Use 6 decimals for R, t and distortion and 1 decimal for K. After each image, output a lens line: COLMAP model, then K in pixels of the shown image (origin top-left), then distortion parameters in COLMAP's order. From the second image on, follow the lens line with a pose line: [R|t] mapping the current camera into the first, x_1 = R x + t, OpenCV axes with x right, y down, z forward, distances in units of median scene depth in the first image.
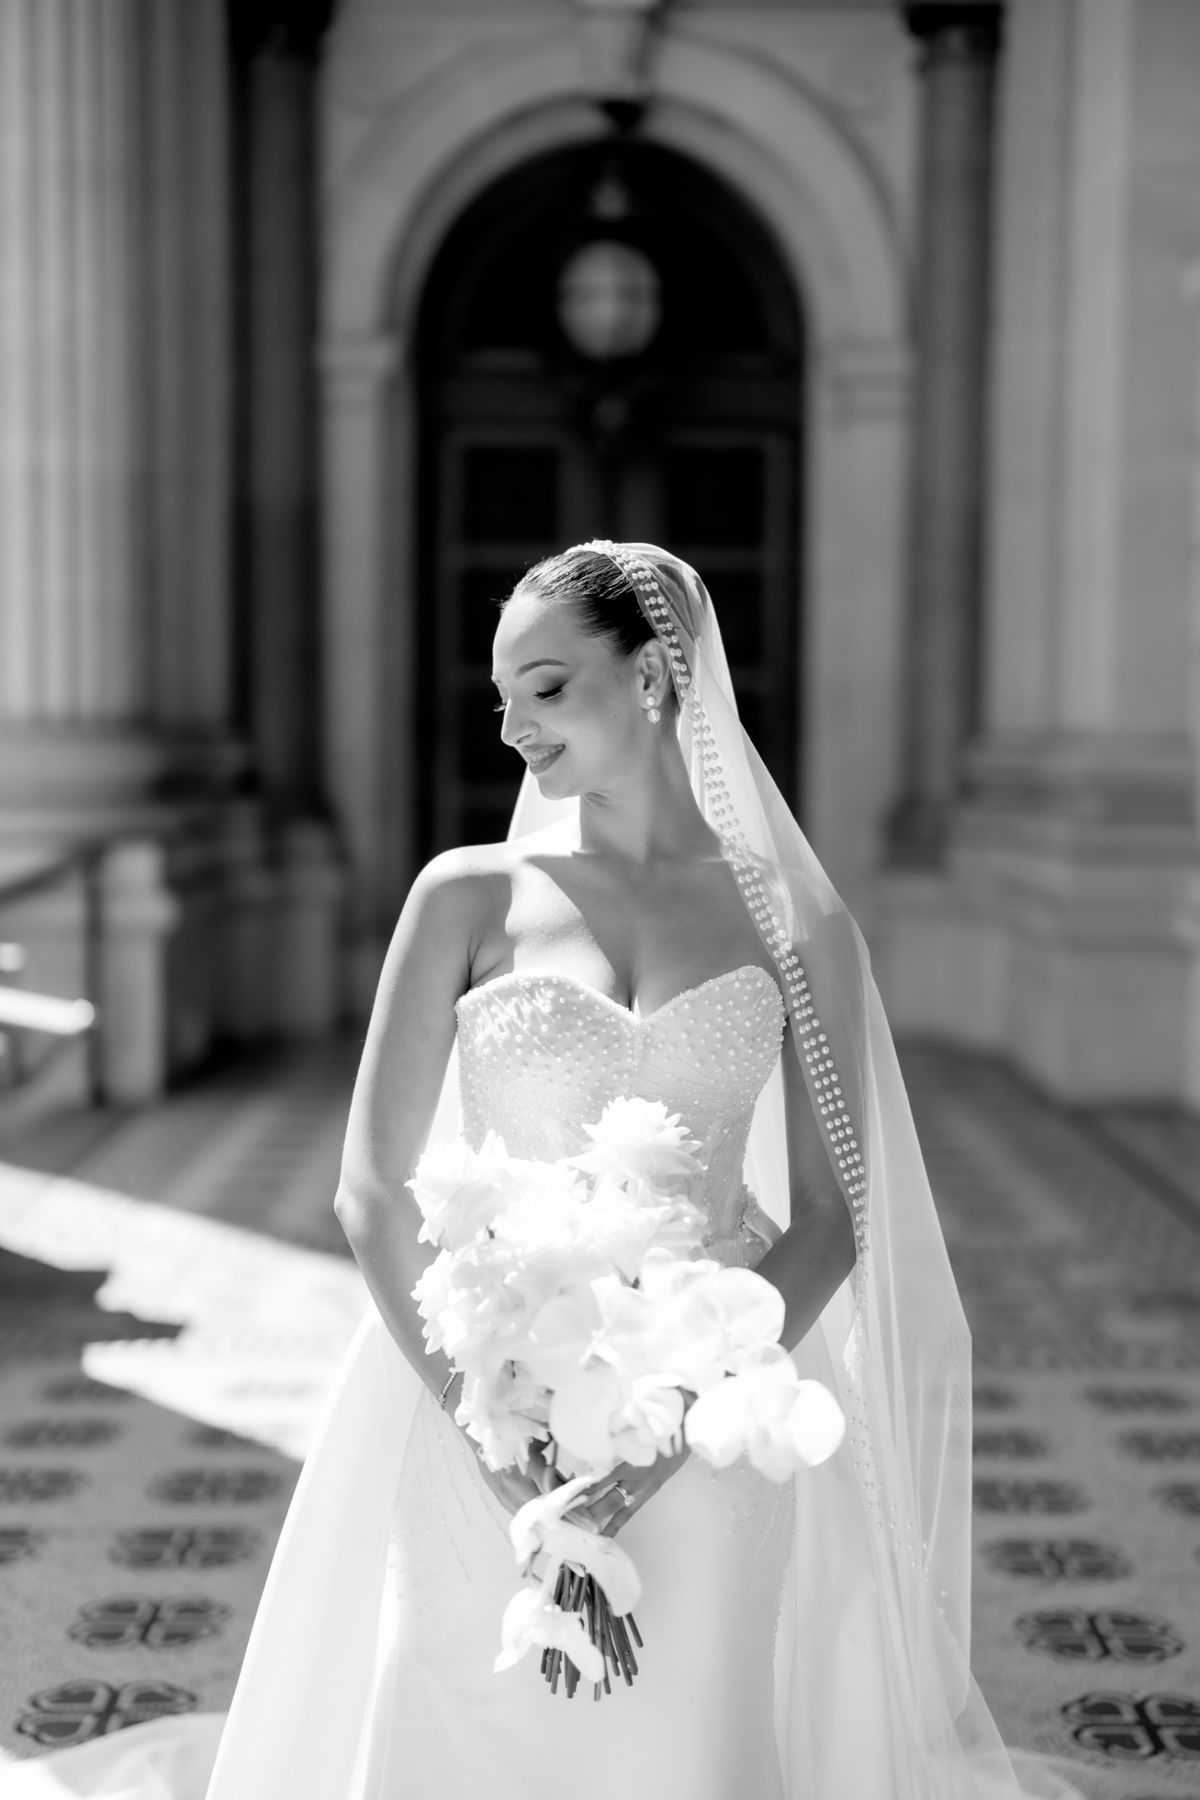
lens RADIAL K [[3086.0, 0, 600.0], [0, 3086.0, 900.0], [0, 0, 1]] dist [0.020655, 0.060233]
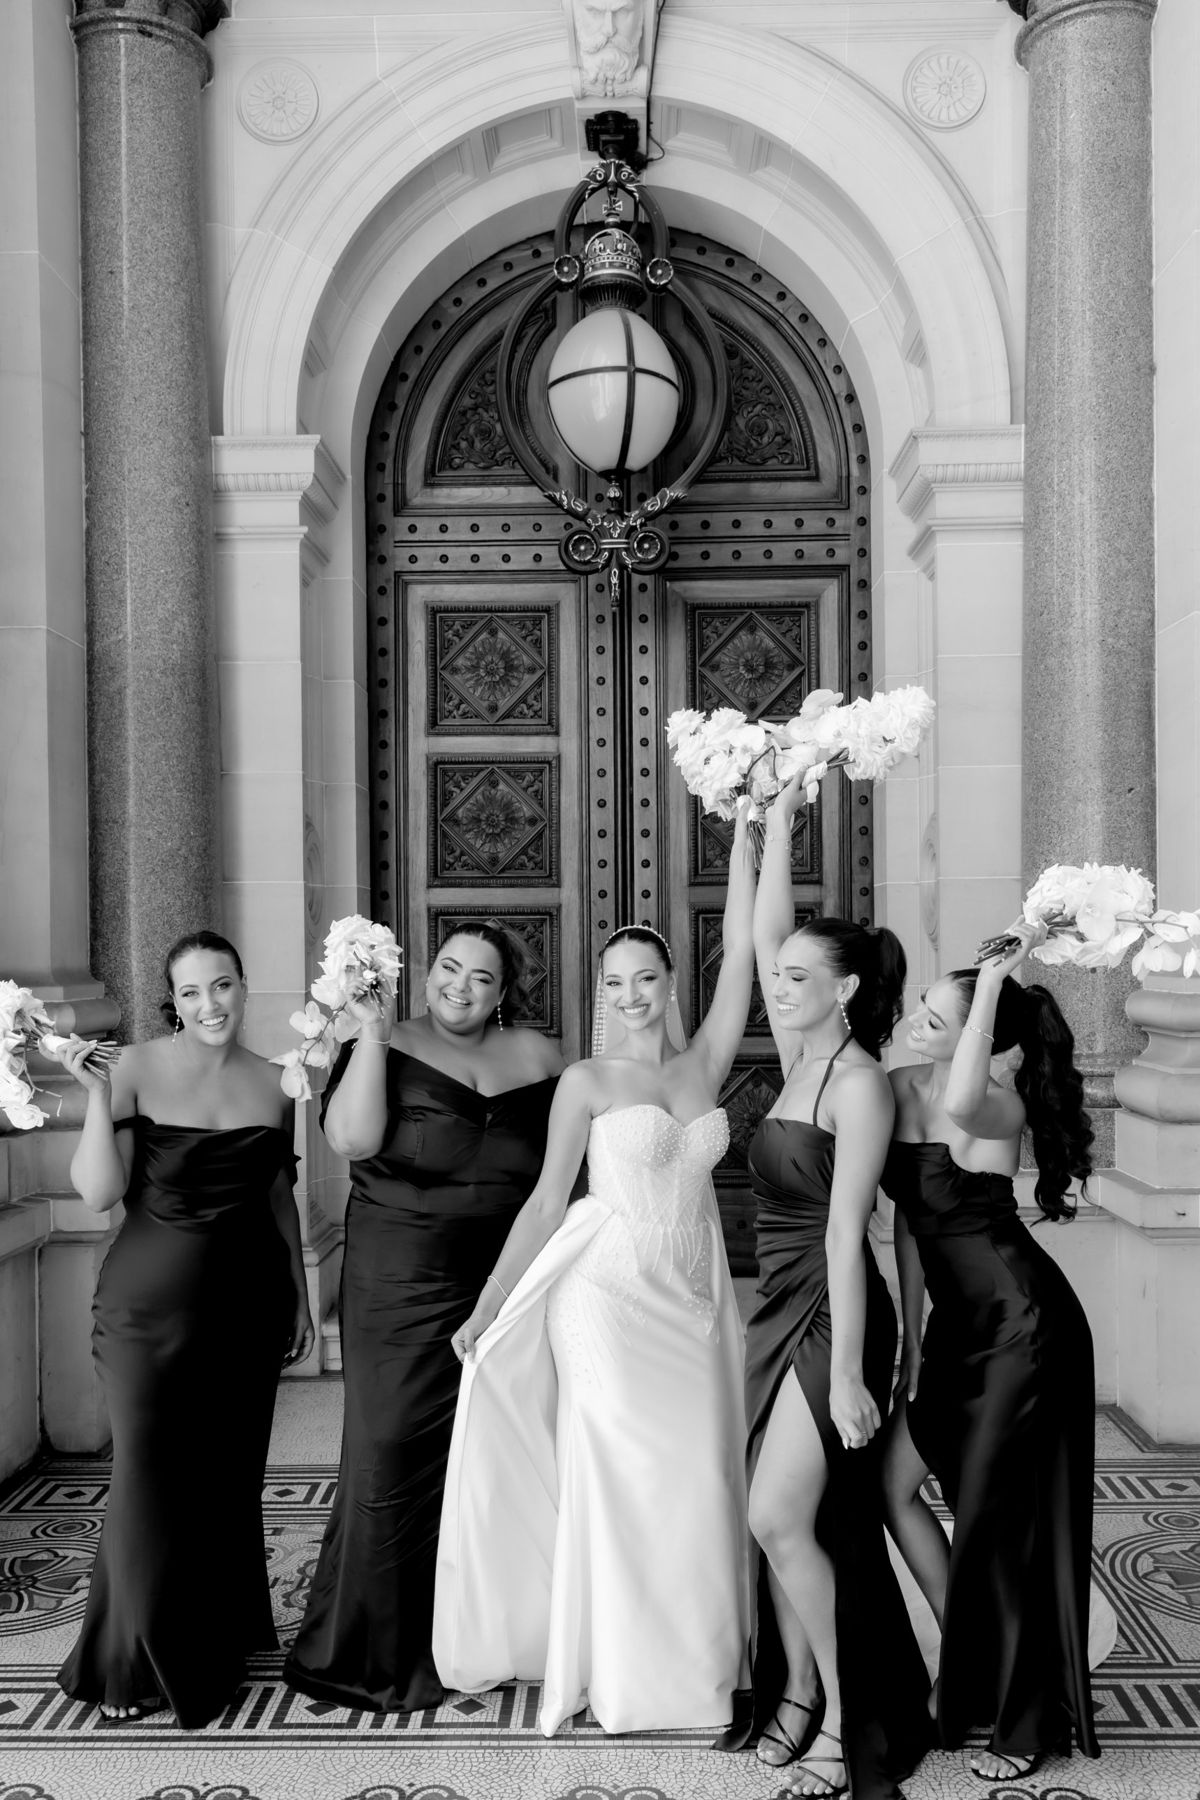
lens RADIAL K [[2732.5, 0, 600.0], [0, 2732.5, 900.0], [0, 0, 1]] dist [0.012978, 0.027760]
pose [[0.999719, -0.021959, -0.008957, 0.004334], [0.021224, 0.996947, -0.075146, -0.024151], [0.010580, 0.074935, 0.997132, 0.387068]]
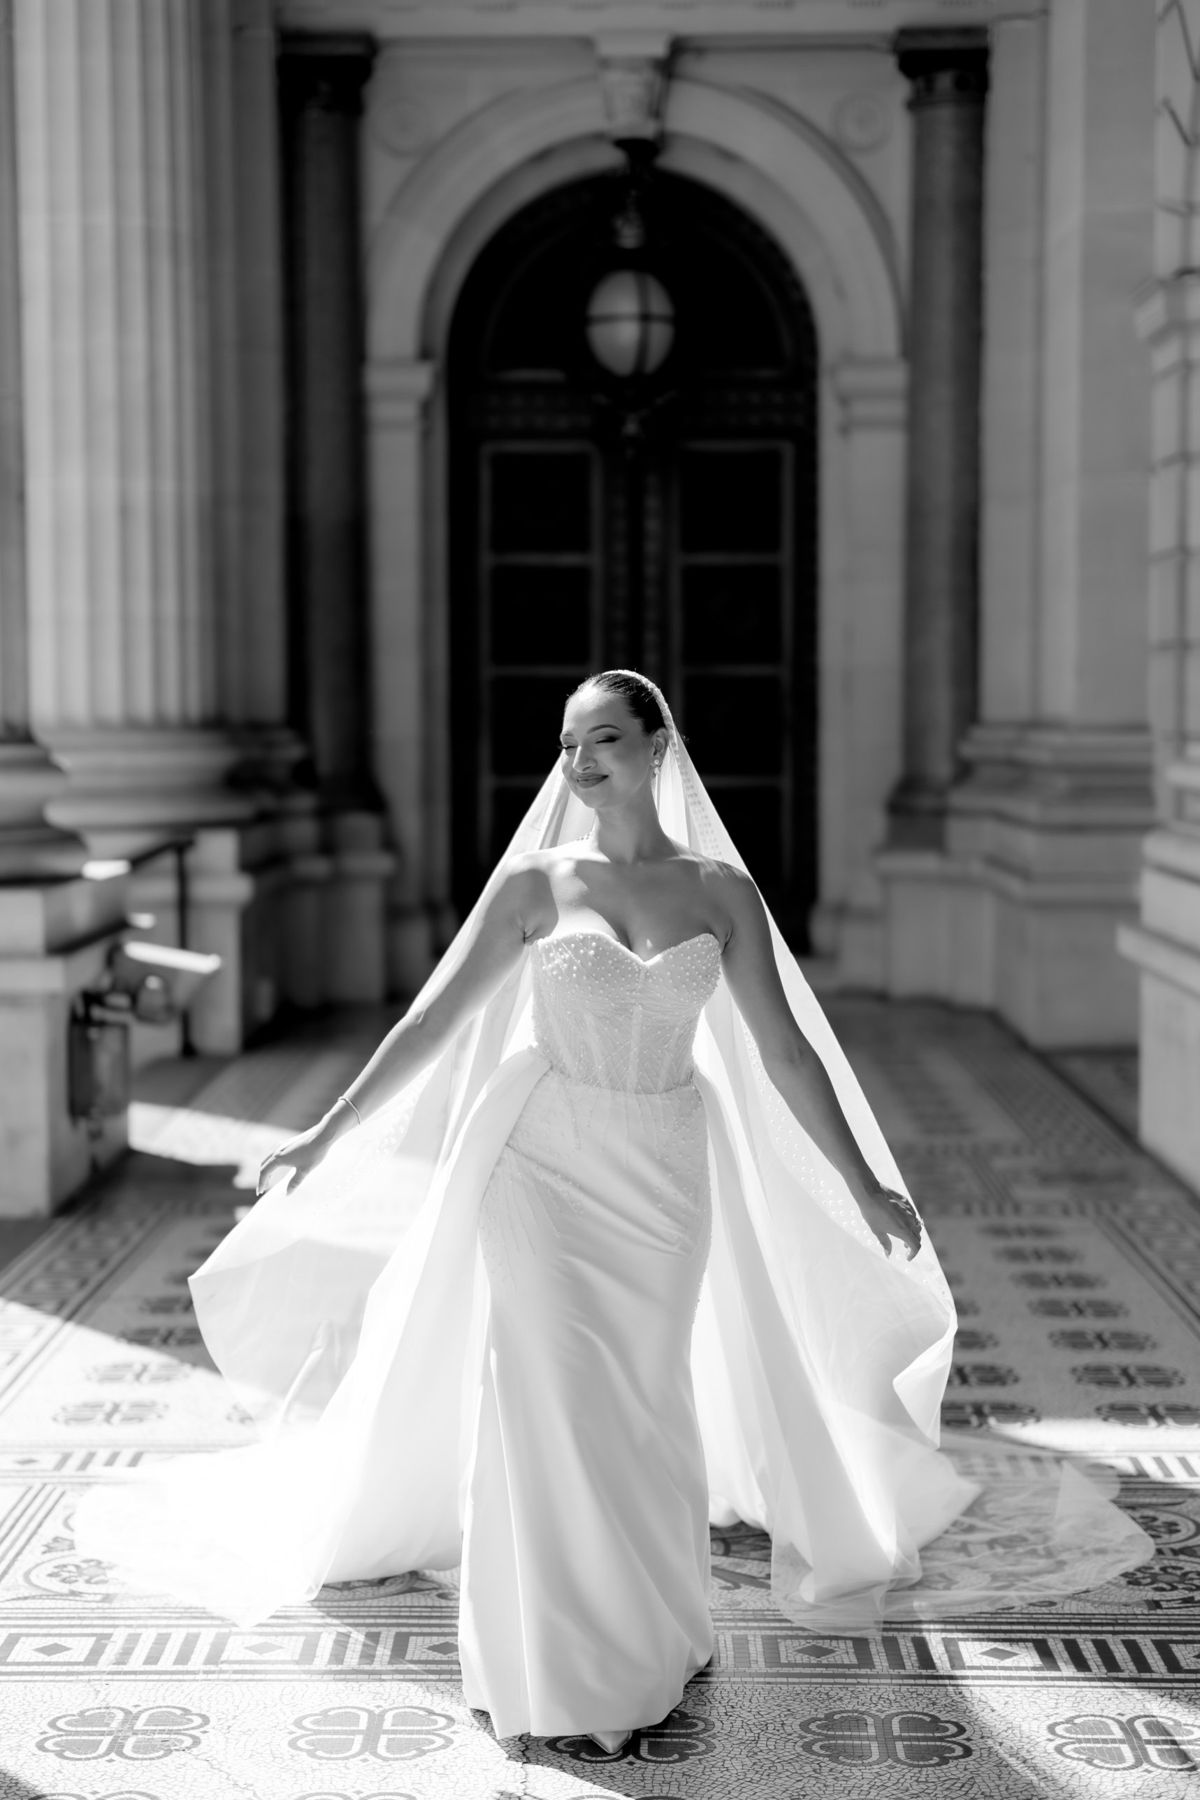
lens RADIAL K [[3172.1, 0, 530.8], [0, 3172.1, 912.7], [0, 0, 1]] dist [0.008193, 0.082560]
pose [[0.999413, -0.011463, -0.032293, 0.002292], [0.011733, 0.999898, 0.008158, 0.003101], [0.032196, -0.008532, 0.999445, -0.124296]]
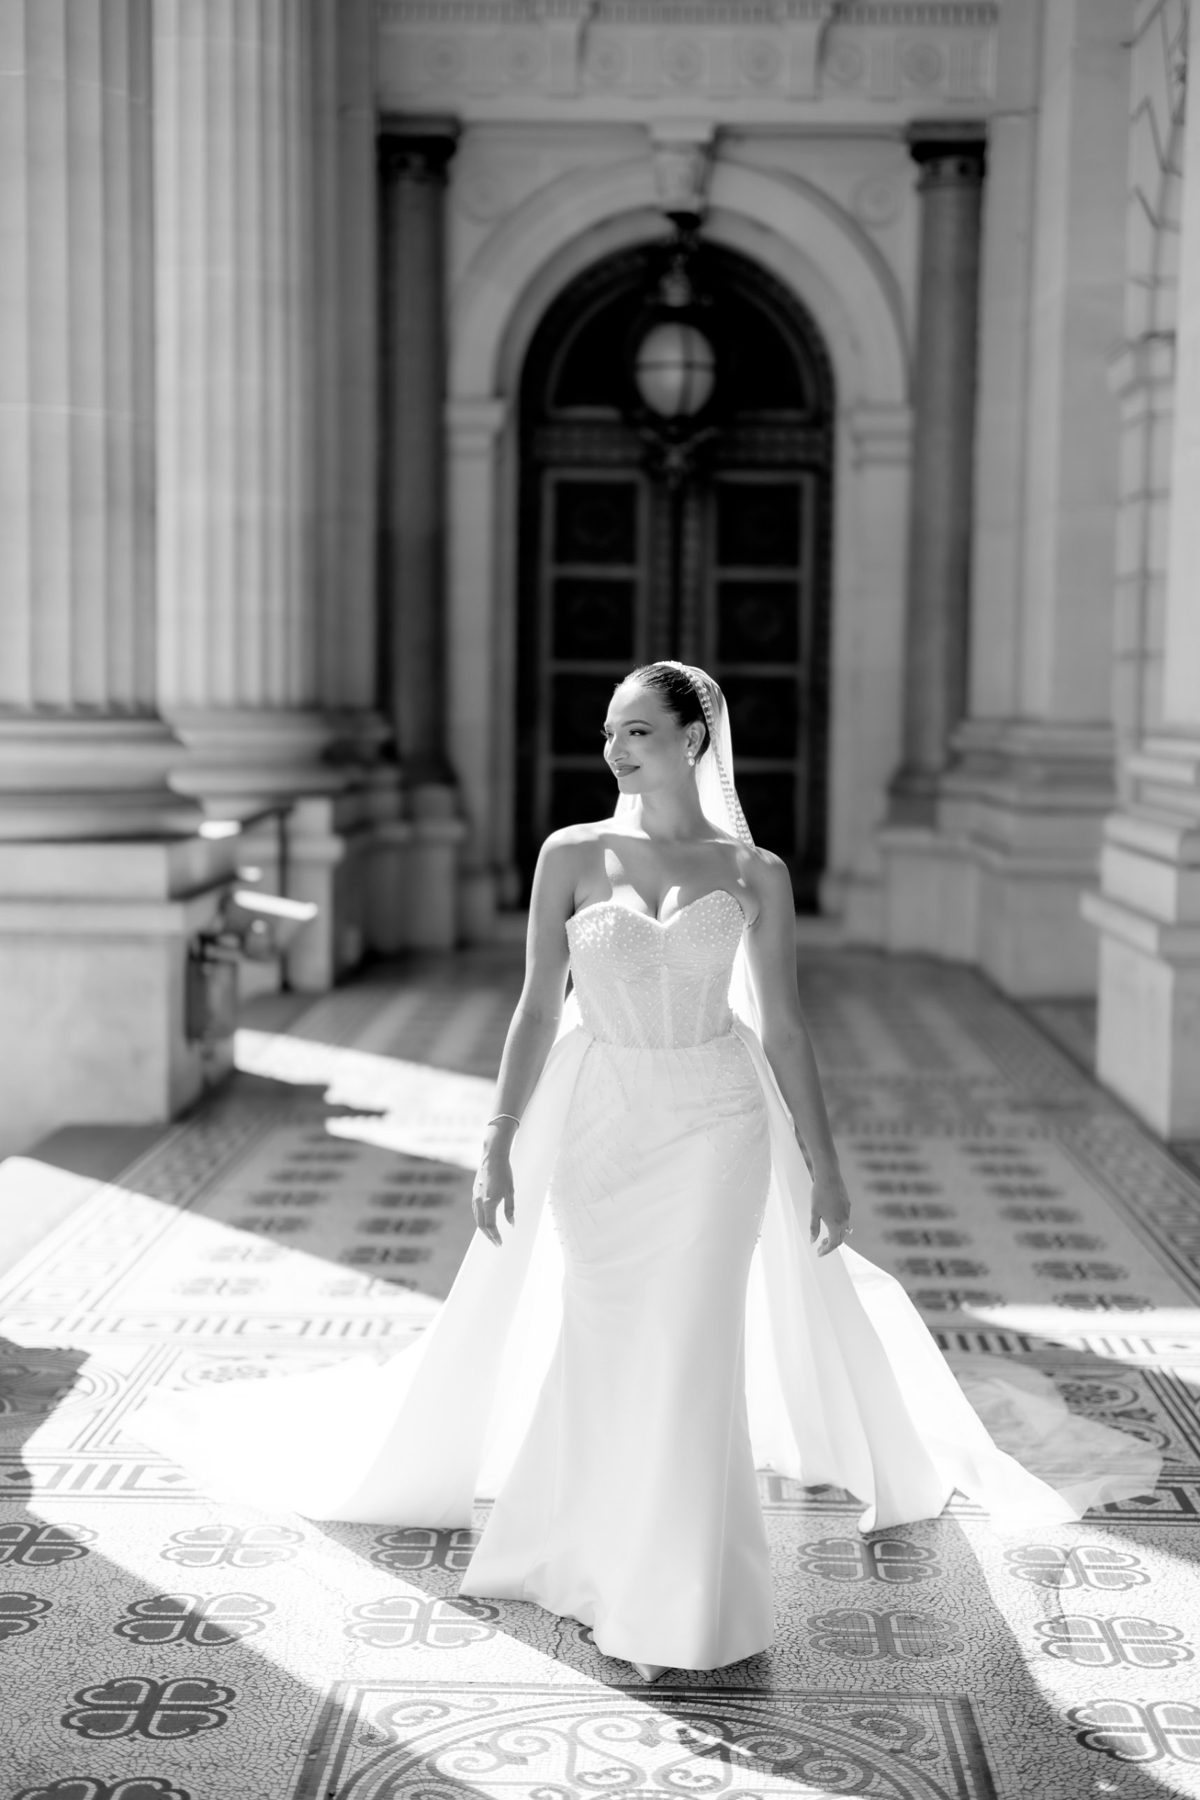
lens RADIAL K [[2732.5, 0, 600.0], [0, 2732.5, 900.0], [0, 0, 1]] dist [0.012978, 0.027760]
pose [[0.999667, 0.006677, -0.024925, 0.002085], [-0.006260, 0.999840, 0.016767, 0.003760], [0.025033, -0.016605, 0.999549, -0.129915]]
